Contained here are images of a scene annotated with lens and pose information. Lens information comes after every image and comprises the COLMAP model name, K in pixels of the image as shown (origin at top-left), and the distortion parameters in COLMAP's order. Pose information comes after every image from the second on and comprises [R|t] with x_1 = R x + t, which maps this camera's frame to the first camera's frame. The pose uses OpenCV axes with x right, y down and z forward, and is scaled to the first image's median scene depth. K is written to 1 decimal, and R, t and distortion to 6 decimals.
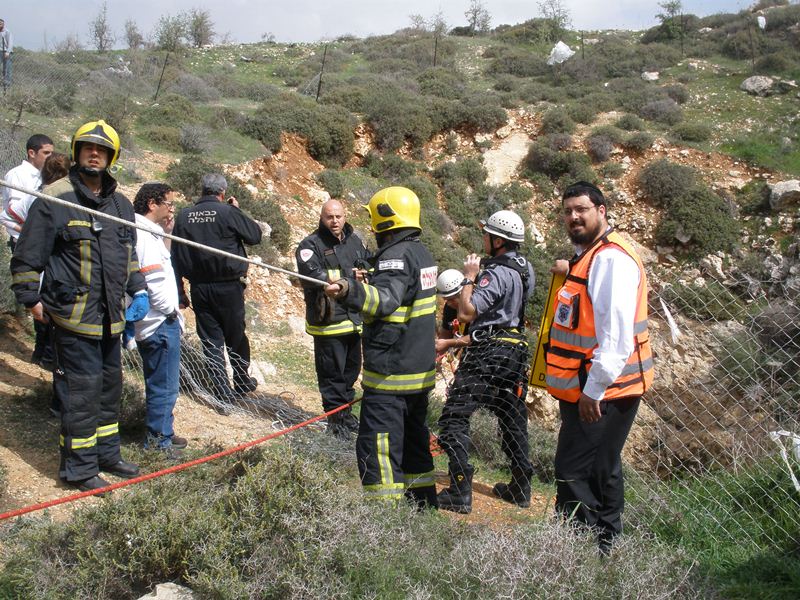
lens RADIAL K [[858.0, 0, 385.6], [0, 858.0, 285.3], [0, 0, 1]] dist [-0.307446, 0.374511]
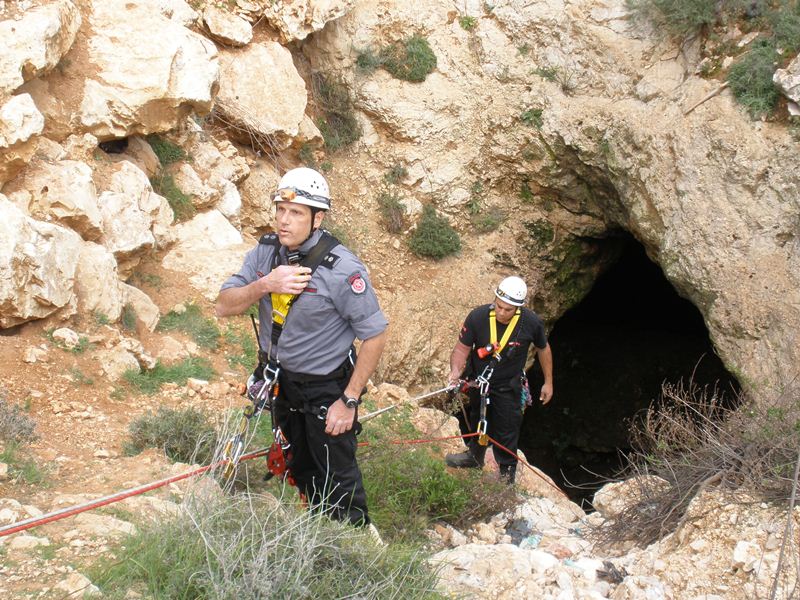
lens RADIAL K [[1052.0, 0, 397.0], [0, 1052.0, 281.5], [0, 0, 1]] dist [-0.330455, 0.450599]
pose [[0.988897, -0.021202, 0.147083, 0.115247], [-0.038103, 0.920504, 0.388871, 0.016159], [-0.143635, -0.390158, 0.909476, 0.274840]]
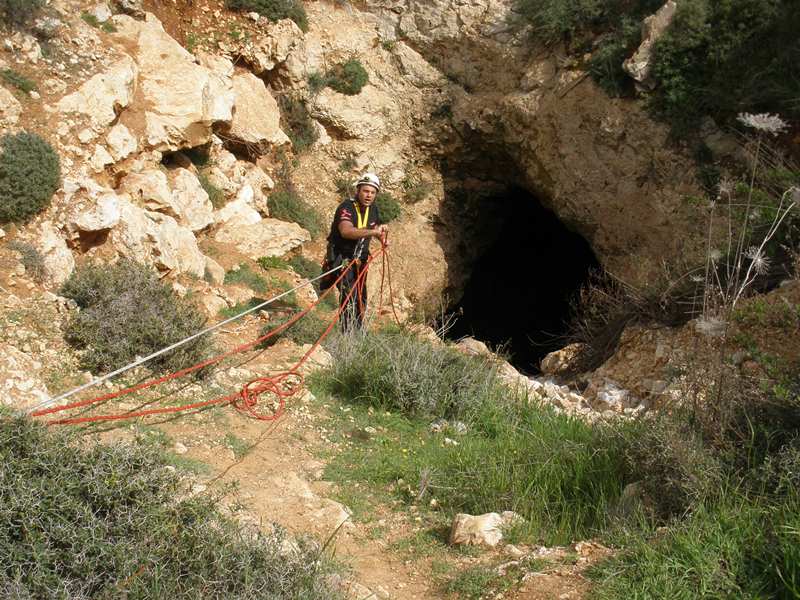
lens RADIAL K [[862.9, 0, 389.8], [0, 862.9, 278.2], [0, 0, 1]] dist [-0.312090, 0.404096]
pose [[0.964740, -0.131546, 0.227974, 0.070655], [0.026959, 0.910978, 0.411573, 0.002976], [-0.261820, -0.390915, 0.882404, 0.220607]]
